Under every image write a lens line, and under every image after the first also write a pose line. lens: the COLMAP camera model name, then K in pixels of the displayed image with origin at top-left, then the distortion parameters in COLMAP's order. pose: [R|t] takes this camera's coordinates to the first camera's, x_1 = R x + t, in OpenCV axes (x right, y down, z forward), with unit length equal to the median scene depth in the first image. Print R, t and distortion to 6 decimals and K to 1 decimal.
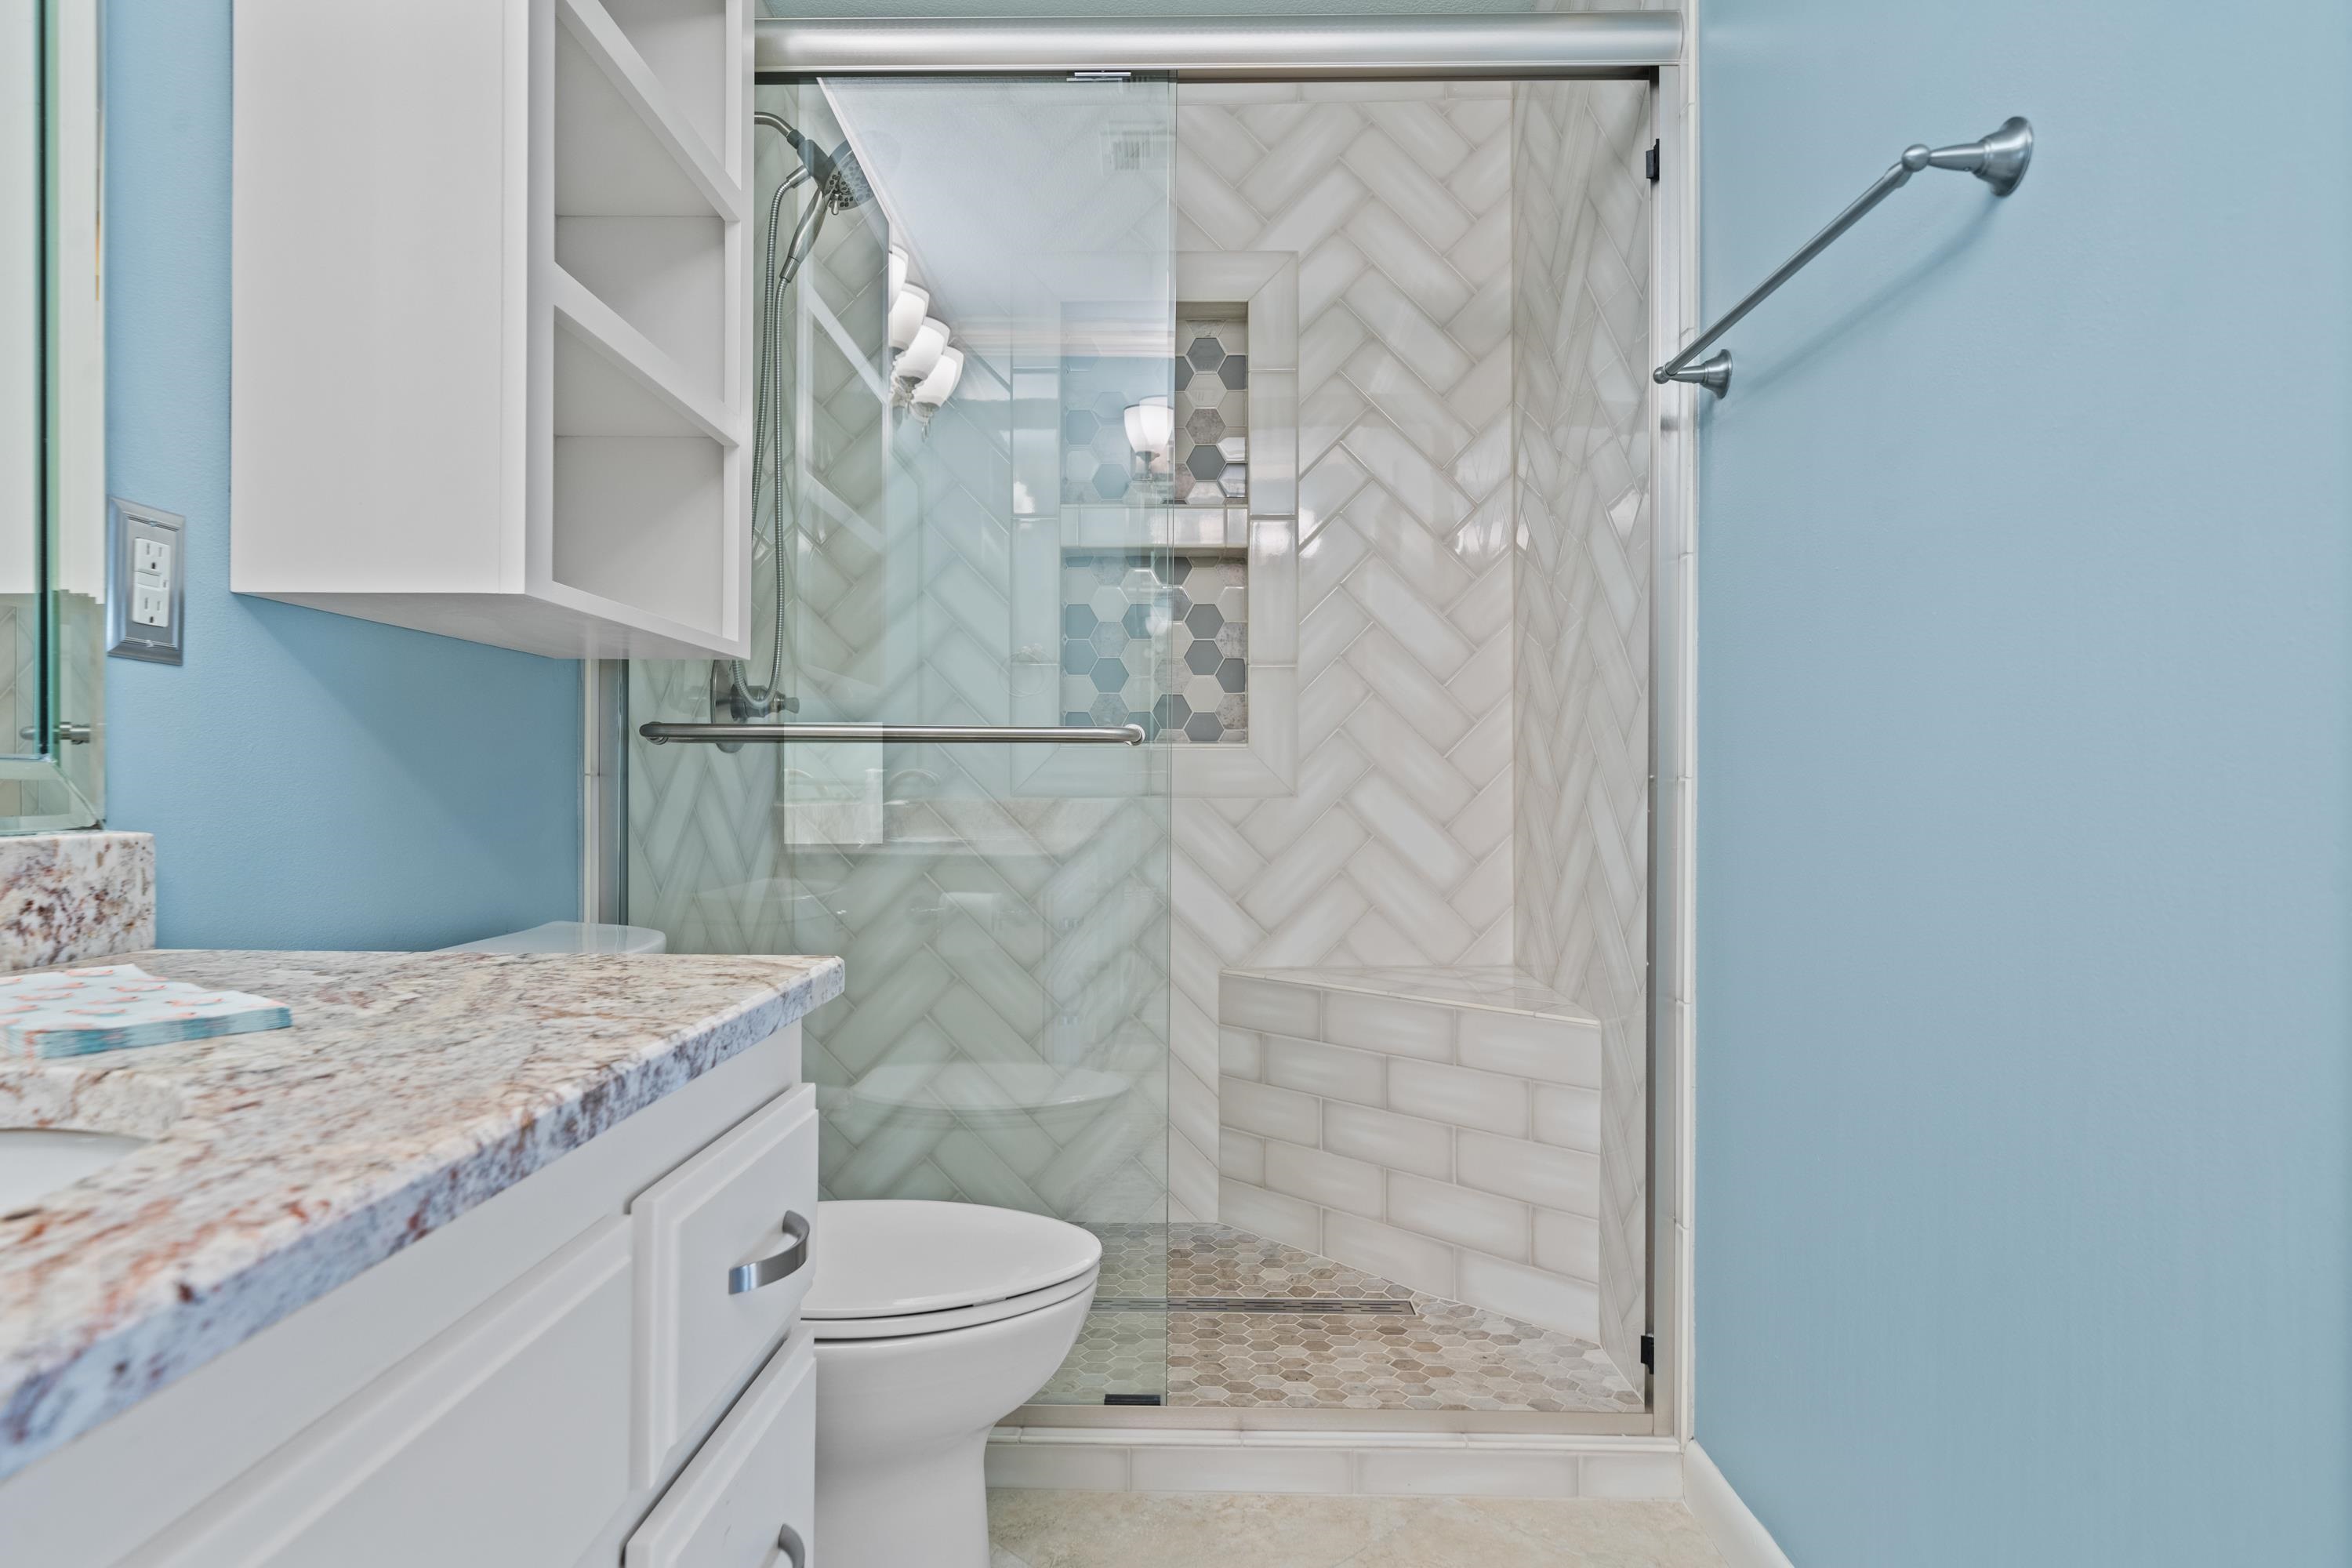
lens RADIAL K [[1377.9, 0, 1174.0], [0, 1377.9, 782.7], [0, 0, 1]] dist [0.004696, -0.005925]
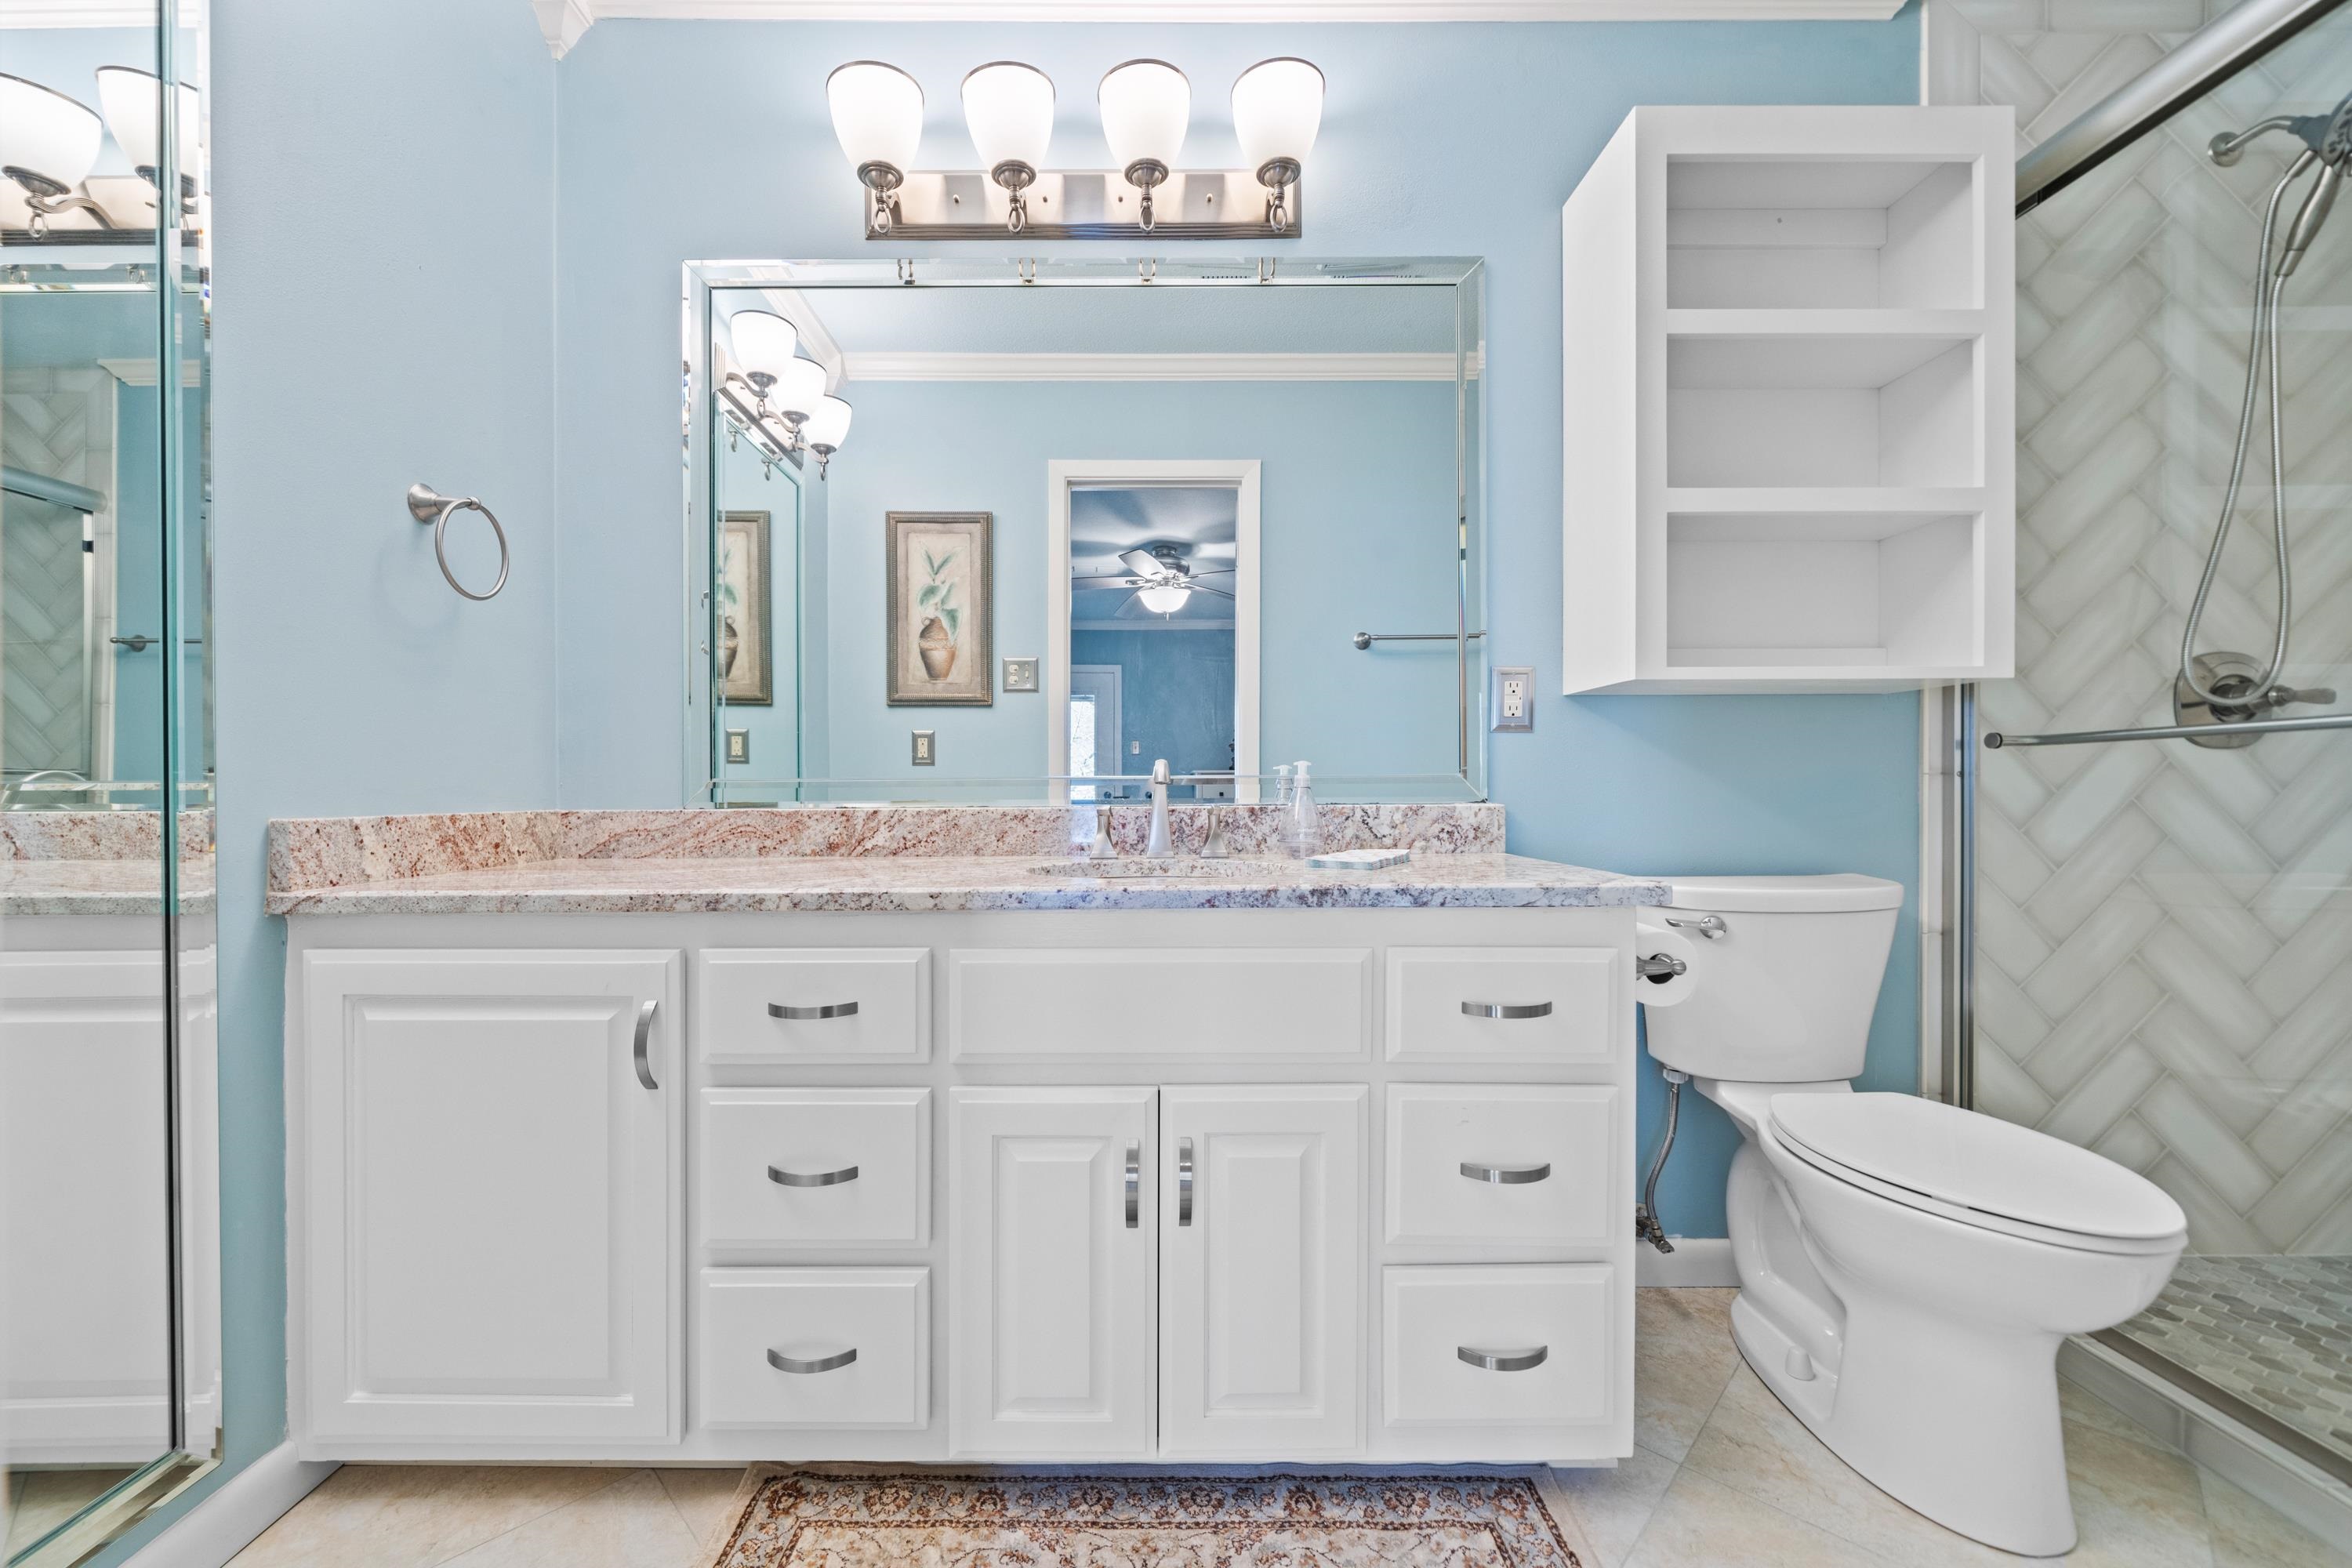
lens RADIAL K [[922.8, 0, 1156.3], [0, 922.8, 792.0], [0, 0, 1]] dist [0.013277, 0.000284]
pose [[0.023277, -0.005324, -0.999715, 0.913130], [0.008426, 0.999951, -0.005129, 0.019557], [0.999694, -0.008304, 0.023321, 0.390650]]
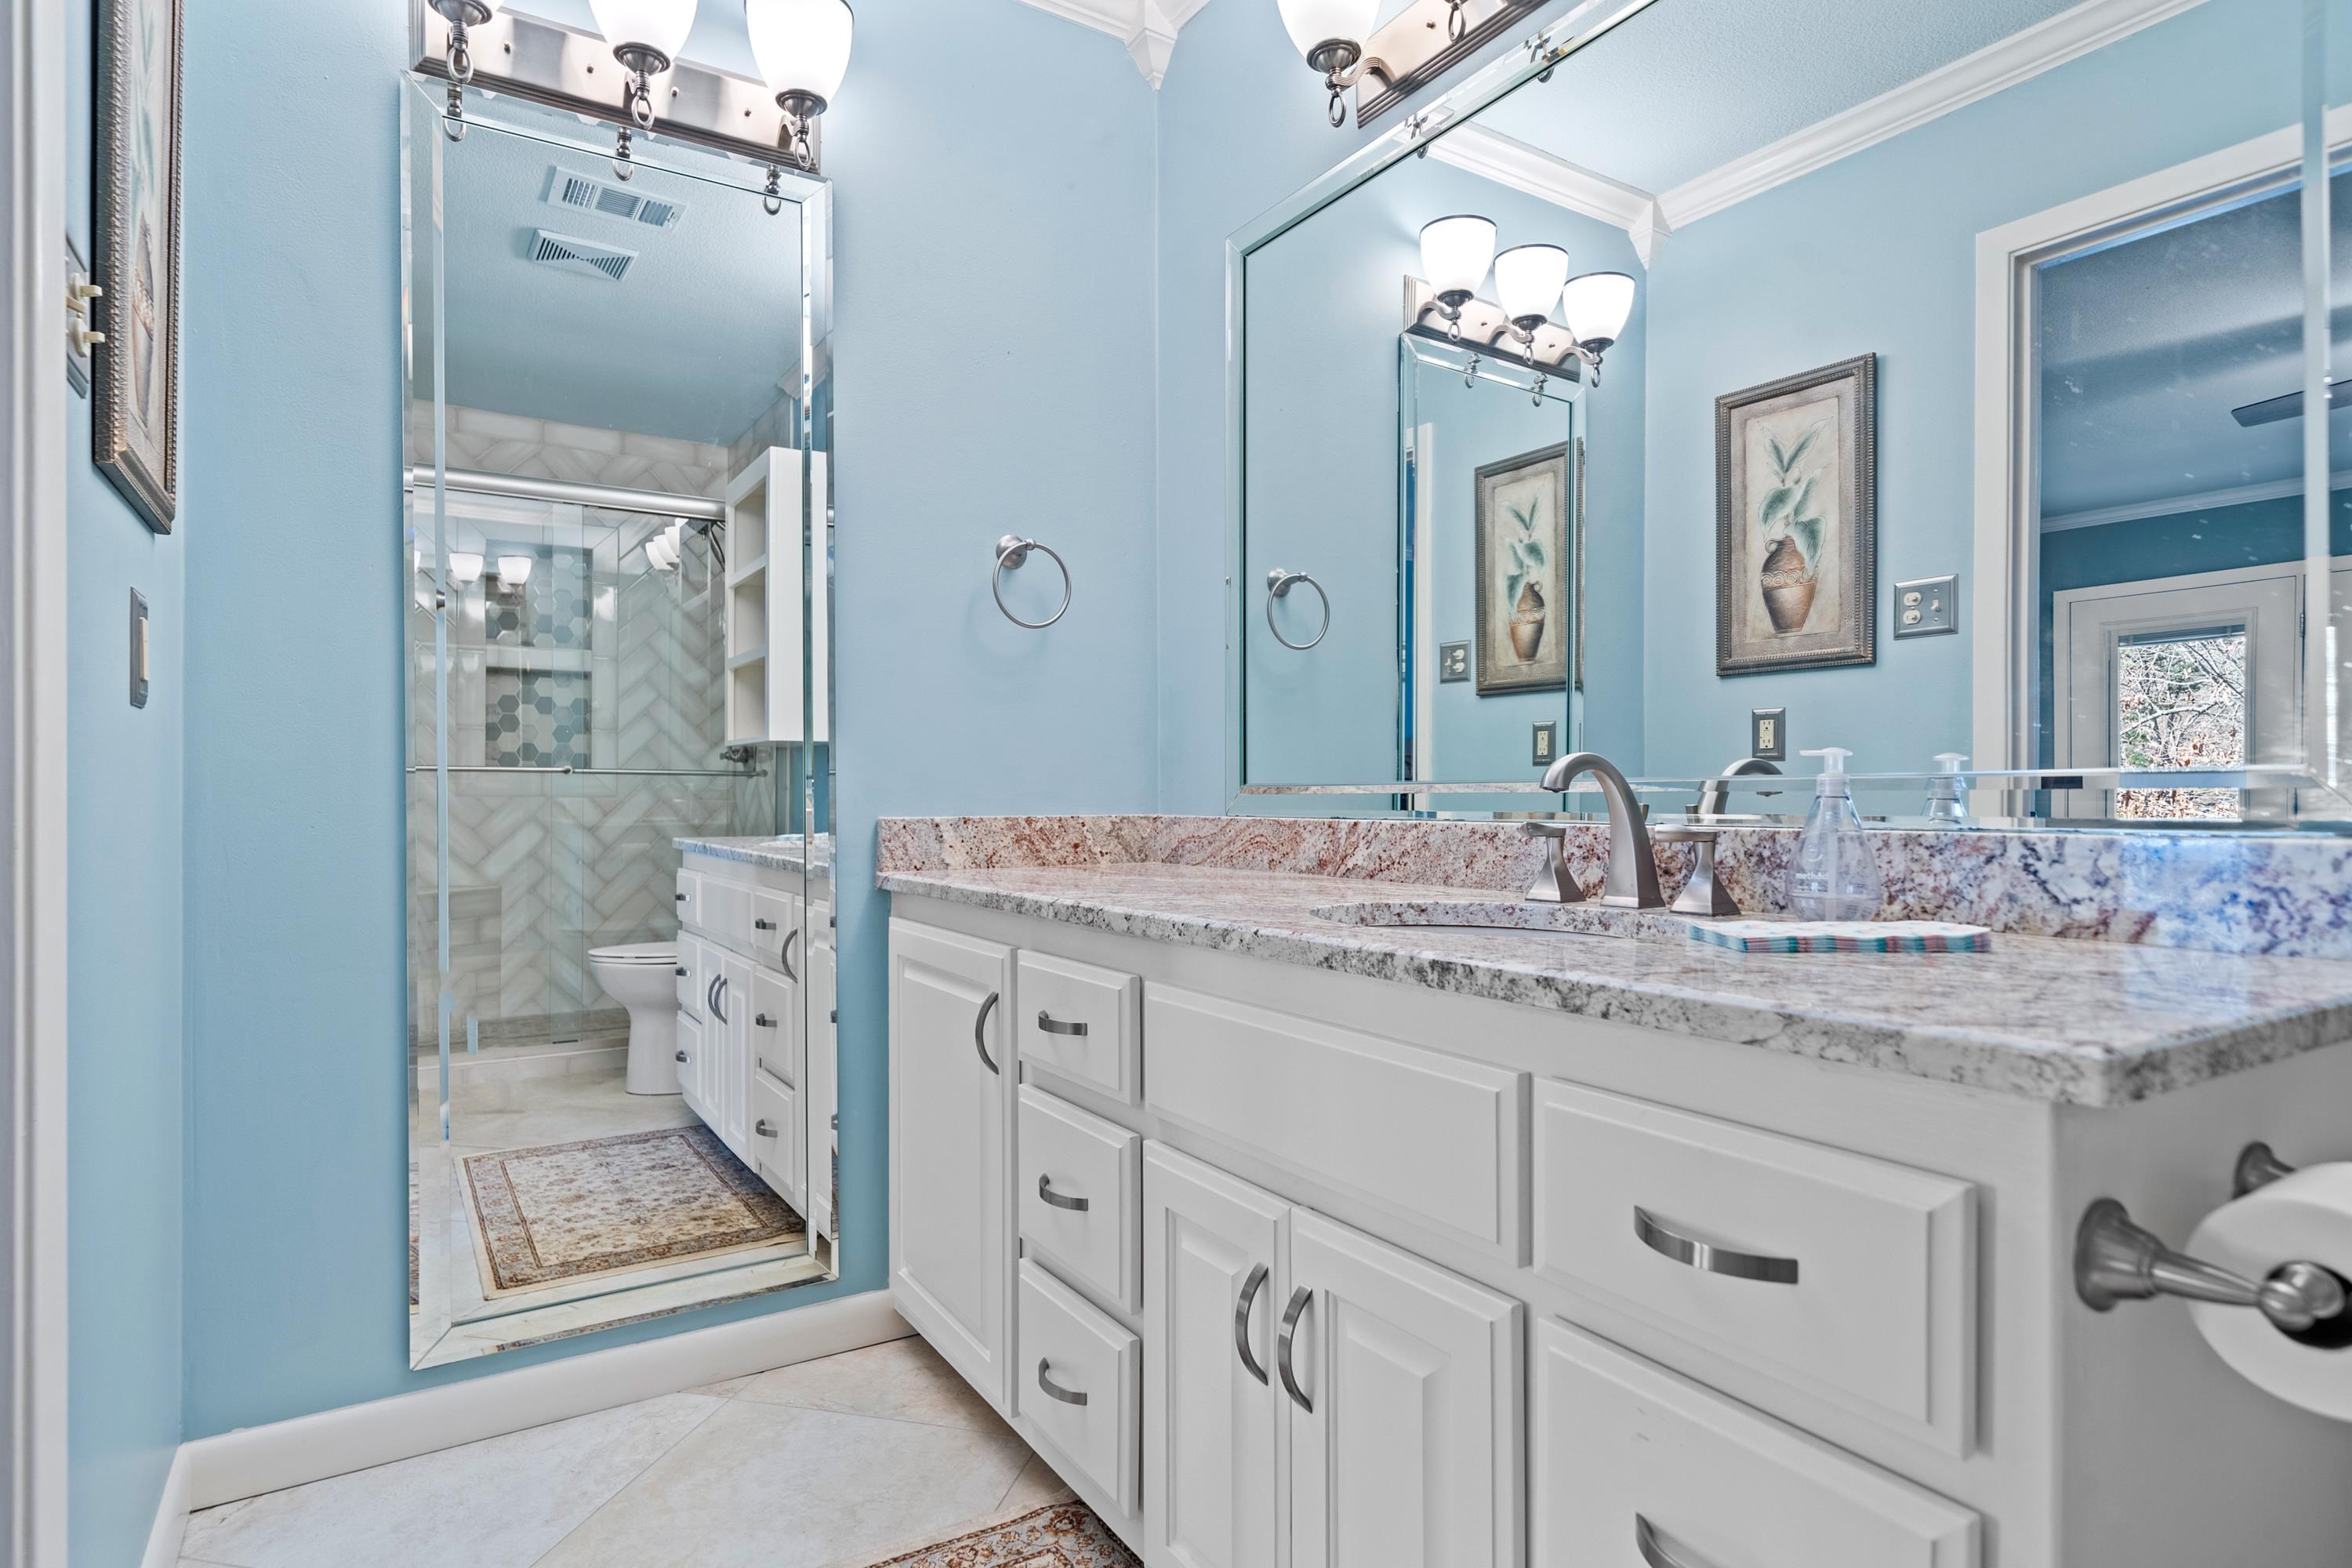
lens RADIAL K [[1251.4, 0, 1169.5], [0, 1251.4, 794.2], [0, 0, 1]] dist [0.020584, -0.001320]
pose [[-0.832124, -0.009586, -0.554506, 0.472951], [-0.005338, 0.999943, -0.009275, 0.017076], [0.554563, -0.004758, -0.832128, 1.339982]]
